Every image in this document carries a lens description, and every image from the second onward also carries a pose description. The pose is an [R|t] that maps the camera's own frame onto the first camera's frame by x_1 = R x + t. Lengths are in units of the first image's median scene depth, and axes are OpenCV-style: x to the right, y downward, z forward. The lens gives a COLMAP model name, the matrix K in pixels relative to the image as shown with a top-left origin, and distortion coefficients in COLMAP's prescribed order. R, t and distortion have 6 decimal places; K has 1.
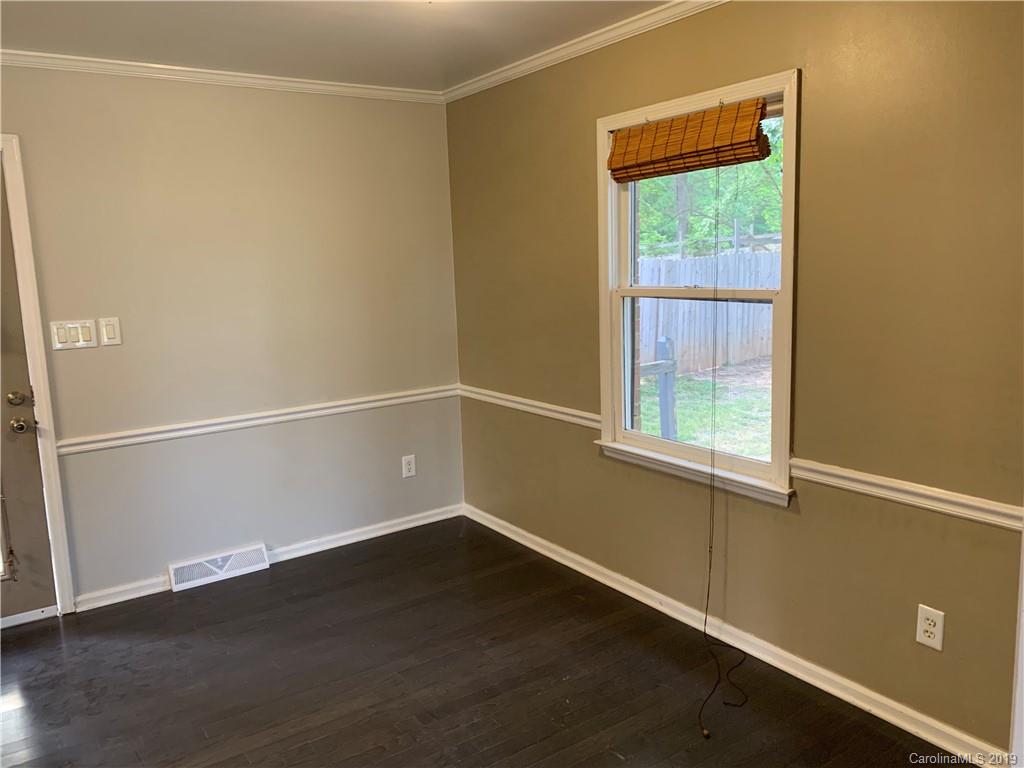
lens RADIAL K [[786.6, 0, 515.0], [0, 786.6, 373.6], [0, 0, 1]] dist [0.062571, -0.048569]
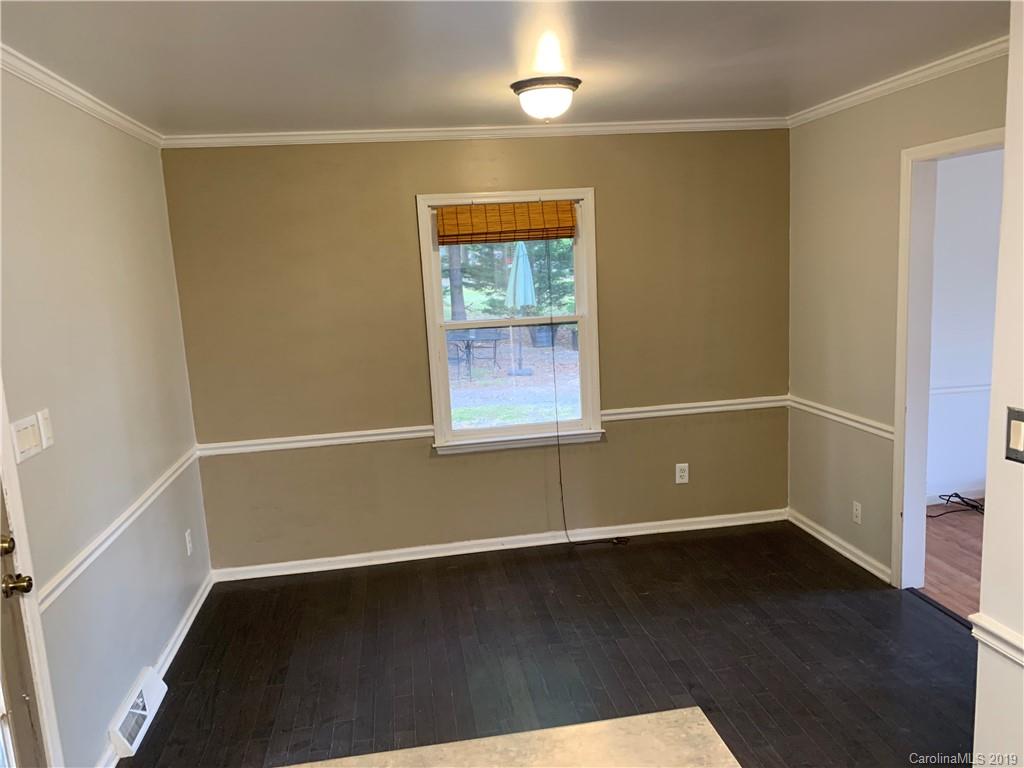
lens RADIAL K [[786.6, 0, 515.3], [0, 786.6, 391.3], [0, 0, 1]] dist [0.062571, -0.048569]
pose [[0.449679, -0.148360, 0.880783, -1.082650], [0.168404, 0.982506, 0.079516, -0.090727], [-0.877171, 0.112571, 0.466797, 0.321744]]
